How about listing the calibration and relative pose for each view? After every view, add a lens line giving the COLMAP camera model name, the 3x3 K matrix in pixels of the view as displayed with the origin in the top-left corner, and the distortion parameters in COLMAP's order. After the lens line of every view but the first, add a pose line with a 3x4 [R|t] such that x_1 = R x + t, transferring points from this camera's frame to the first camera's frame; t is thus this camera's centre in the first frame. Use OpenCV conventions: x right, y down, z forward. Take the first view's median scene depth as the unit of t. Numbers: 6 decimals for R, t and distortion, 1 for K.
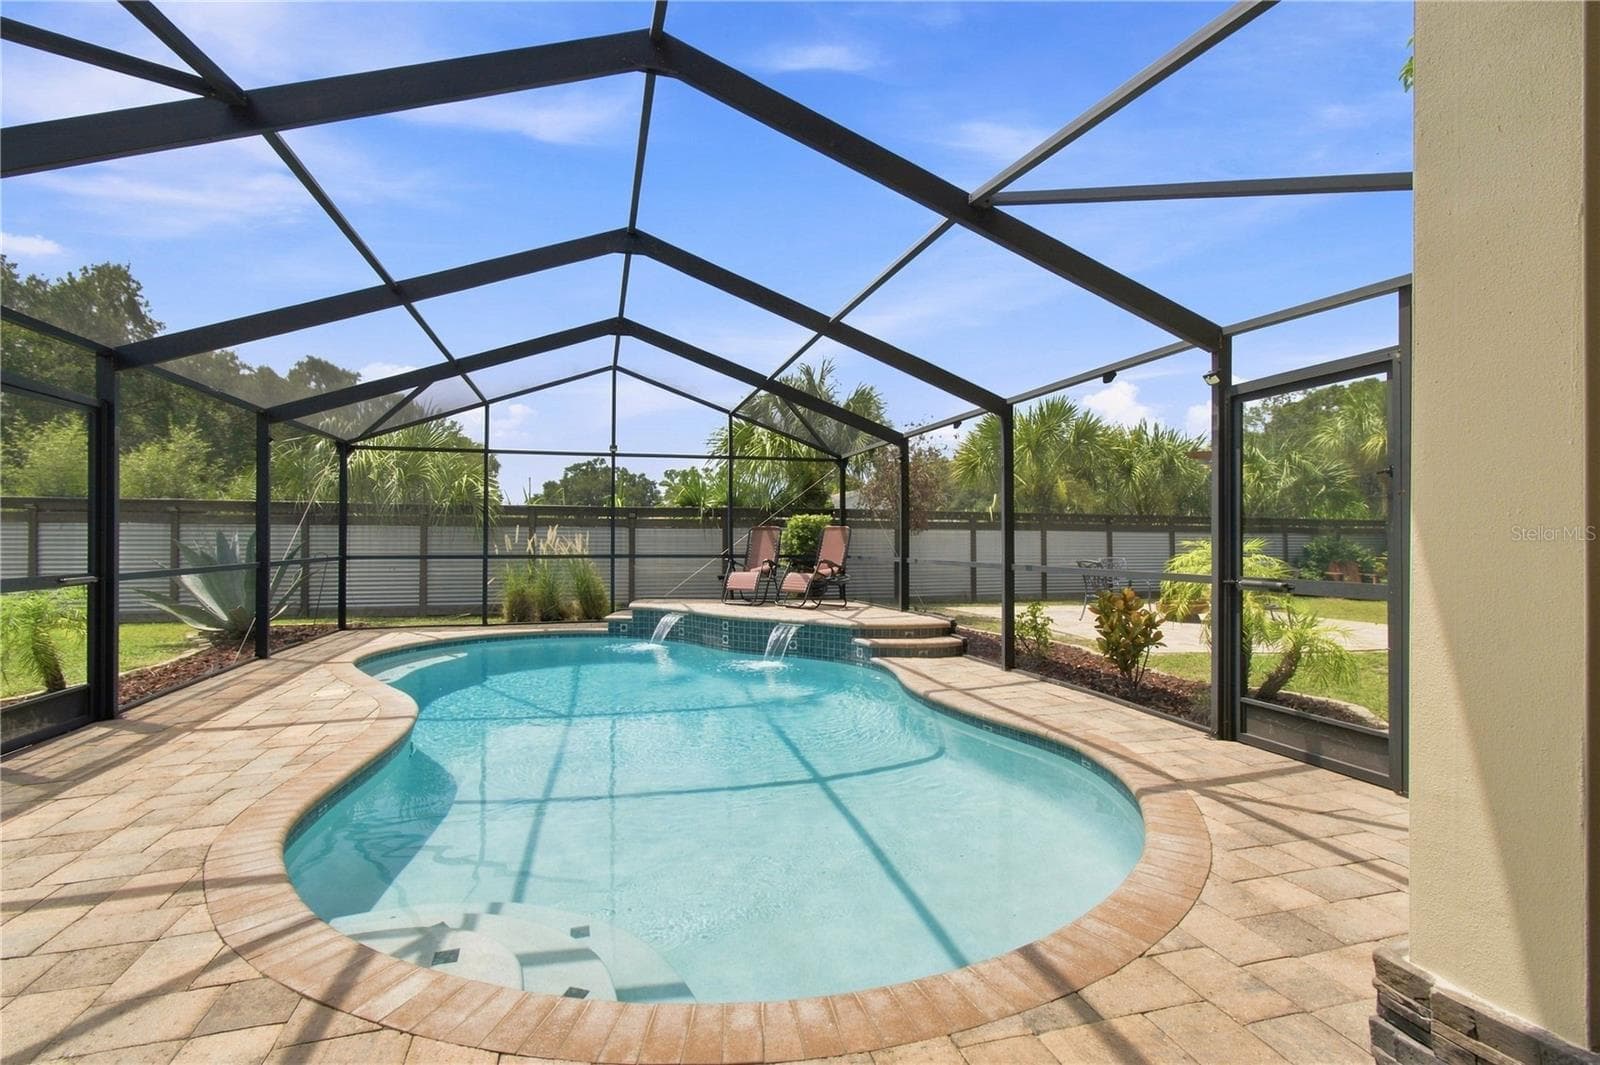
lens RADIAL K [[734.6, 0, 799.9], [0, 734.6, 545.5], [0, 0, 1]] dist [-0.000442, 0.000381]
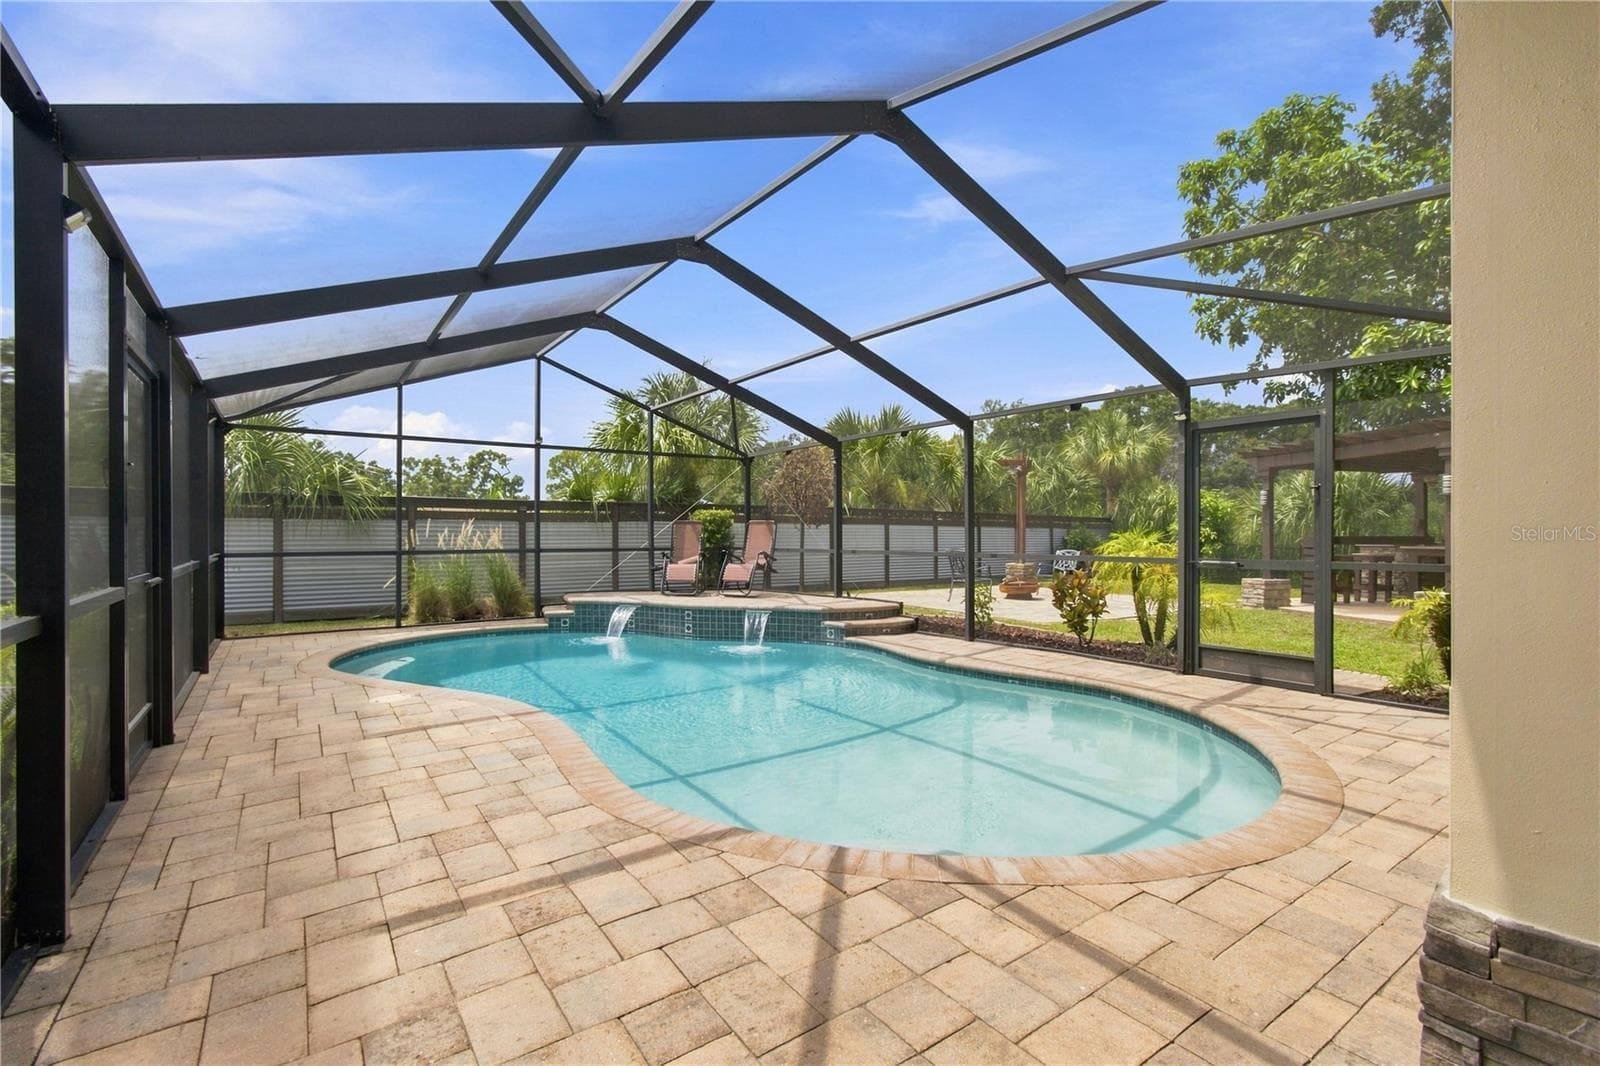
lens RADIAL K [[724.6, 0, 803.1], [0, 724.6, 537.4], [0, 0, 1]] dist [-0.002763, 0.000172]
pose [[0.941513, -0.004285, 0.336950, -0.312533], [0.005257, 0.999984, -0.001973, 0.000729], [-0.336936, 0.003629, 0.941521, -0.028722]]
